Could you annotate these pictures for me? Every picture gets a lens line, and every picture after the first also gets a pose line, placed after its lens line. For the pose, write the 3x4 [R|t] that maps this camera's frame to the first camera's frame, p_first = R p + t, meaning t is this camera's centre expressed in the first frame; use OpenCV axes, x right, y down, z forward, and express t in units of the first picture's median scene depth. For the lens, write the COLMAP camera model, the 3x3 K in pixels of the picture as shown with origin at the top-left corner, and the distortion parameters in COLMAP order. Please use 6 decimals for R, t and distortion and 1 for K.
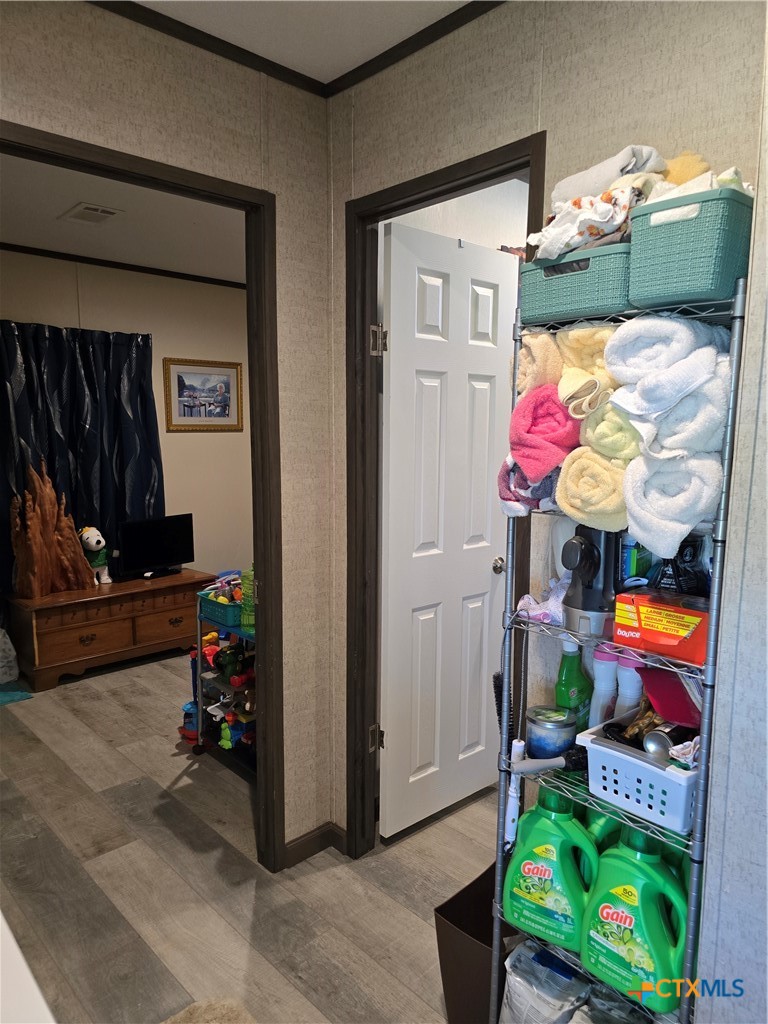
lens RADIAL K [[687.5, 0, 384.6], [0, 687.5, 517.2], [0, 0, 1]] dist [0.066810, -0.056384]
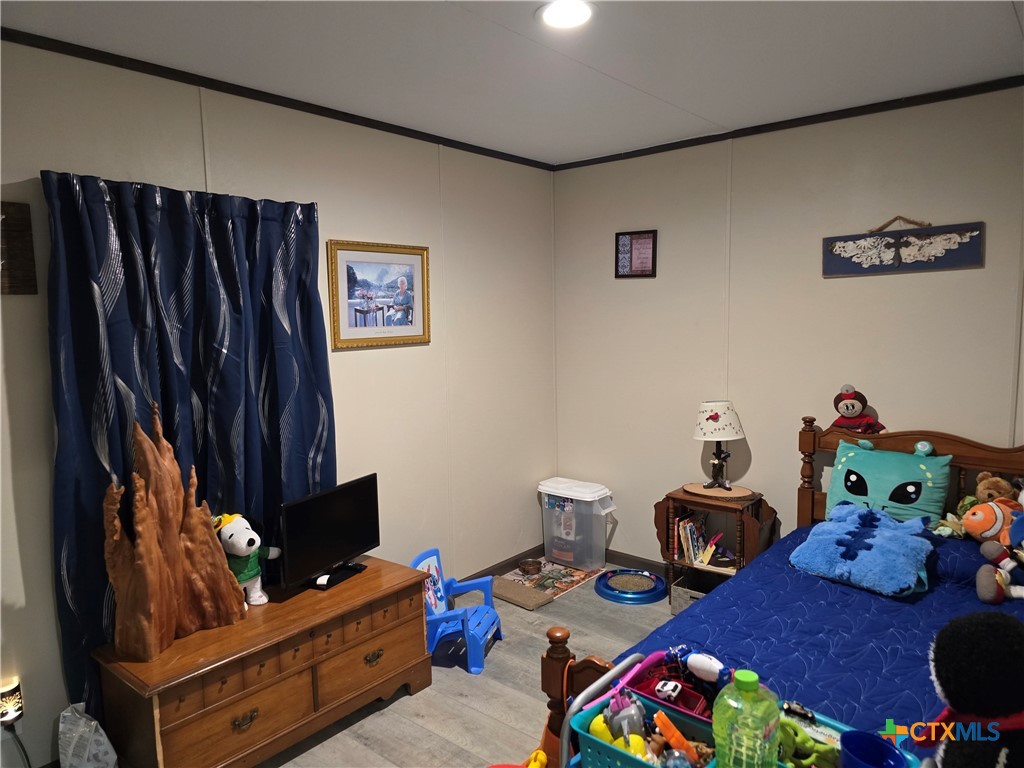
lens RADIAL K [[687.5, 0, 510.3], [0, 687.5, 383.3], [0, 0, 1]] dist [0.066810, -0.056384]
pose [[0.993336, -0.028702, 0.111620, -0.248390], [0.031481, 0.999235, -0.023216, -0.080503], [-0.110868, 0.026575, 0.993480, 0.364989]]
